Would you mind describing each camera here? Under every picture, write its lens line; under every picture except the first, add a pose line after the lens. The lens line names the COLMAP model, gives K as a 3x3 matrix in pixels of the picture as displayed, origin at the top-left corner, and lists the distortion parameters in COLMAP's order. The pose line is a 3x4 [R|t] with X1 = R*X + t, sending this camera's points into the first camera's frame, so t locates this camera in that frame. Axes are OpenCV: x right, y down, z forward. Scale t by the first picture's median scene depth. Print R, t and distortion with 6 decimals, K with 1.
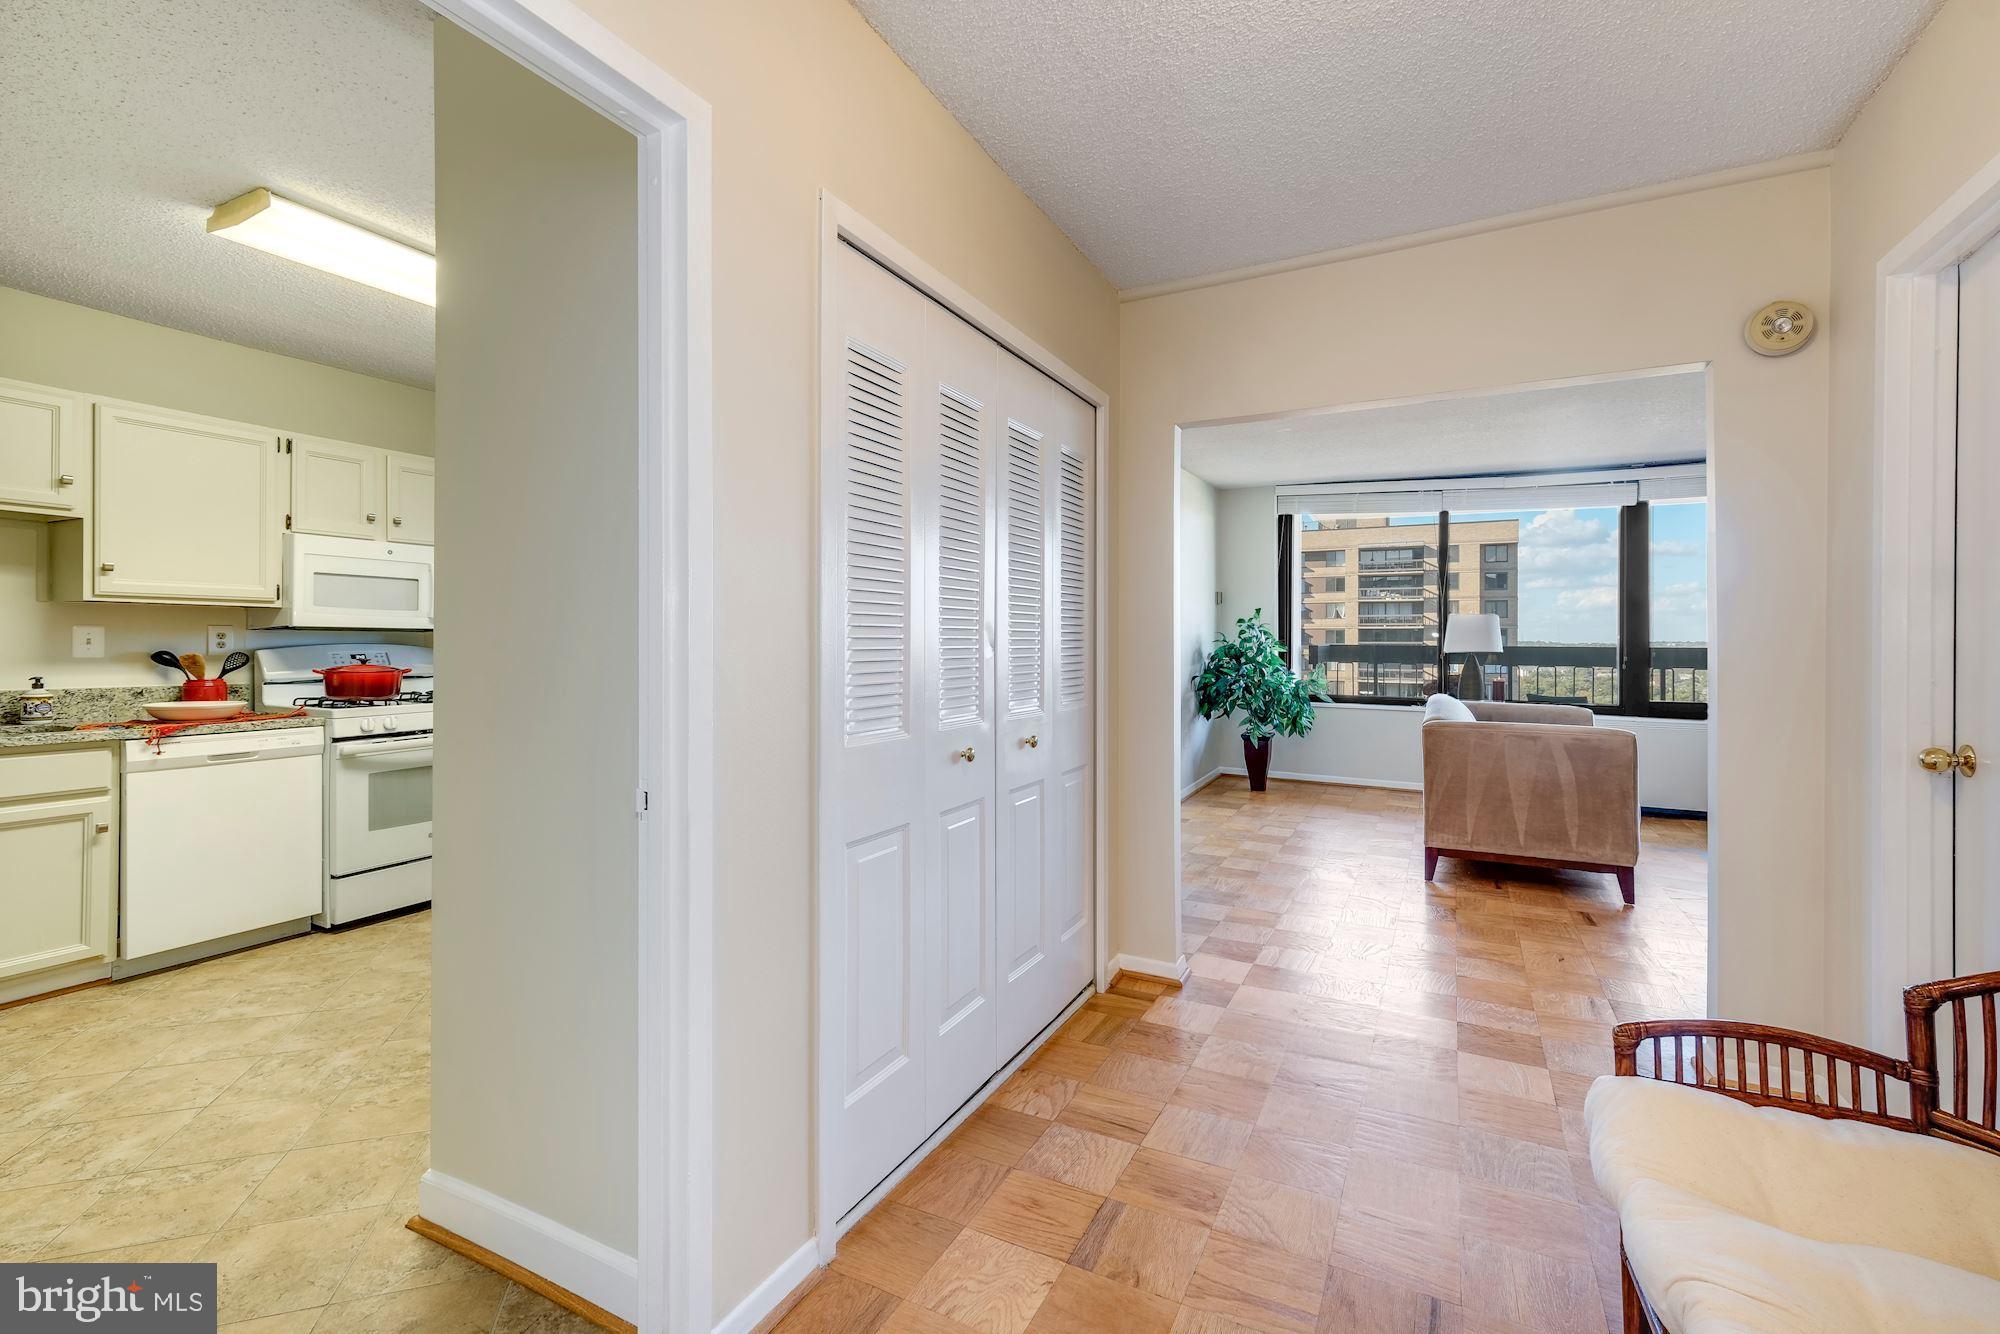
lens RADIAL K [[871.7, 0, 993.6], [0, 871.7, 640.6], [0, 0, 1]] dist [0.011578, 0.001237]
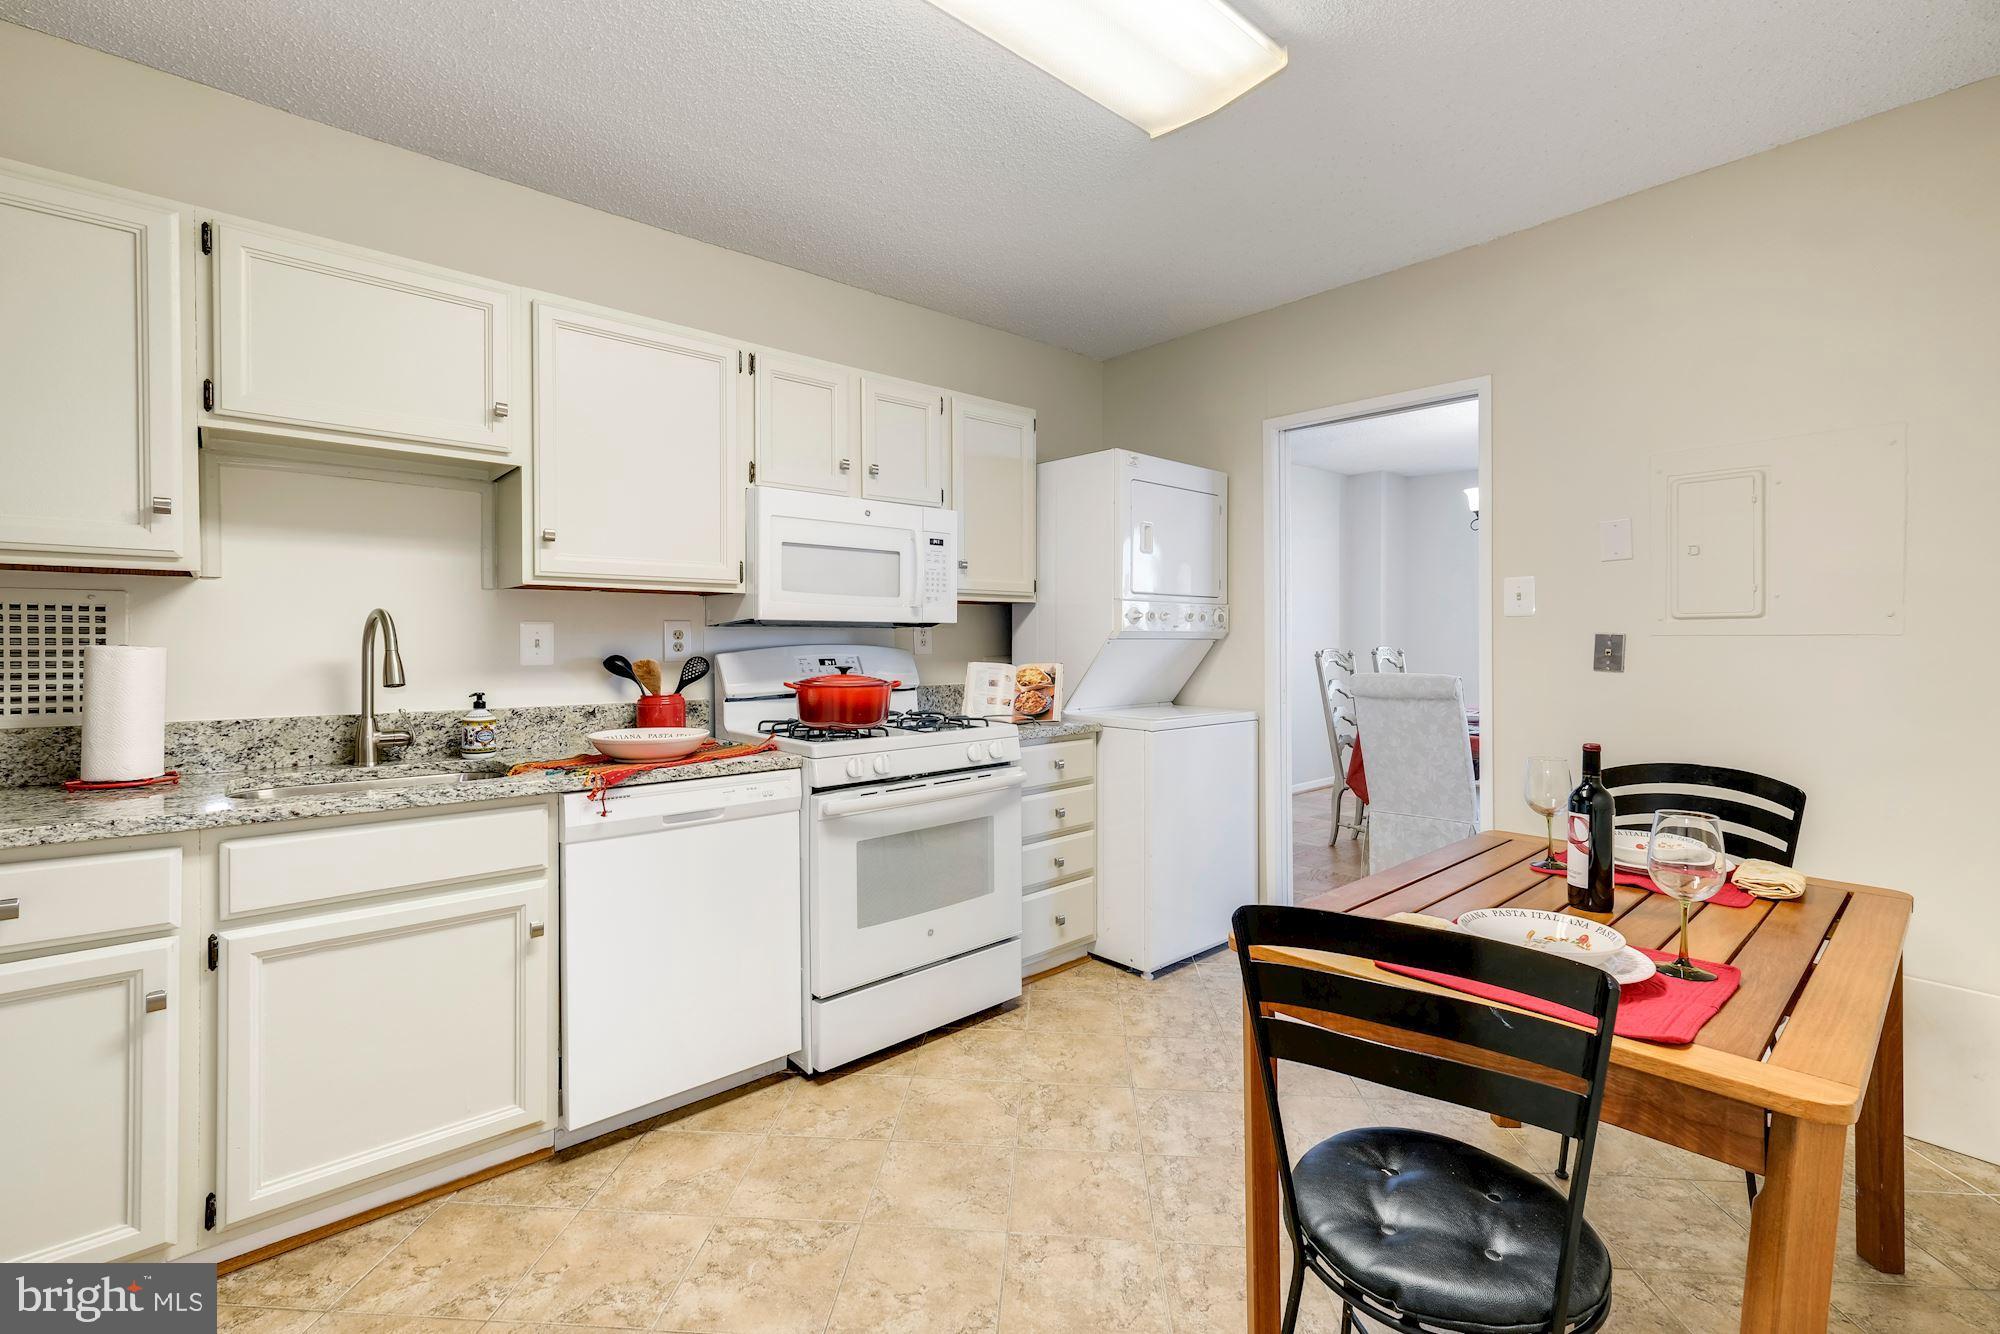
lens RADIAL K [[871.7, 0, 993.6], [0, 871.7, 640.6], [0, 0, 1]] dist [0.011578, 0.001237]
pose [[0.931023, -0.009151, -0.364845, -0.393464], [0.009201, 0.999956, -0.001601, 0.003405], [0.364844, -0.001867, 0.931067, 0.448139]]
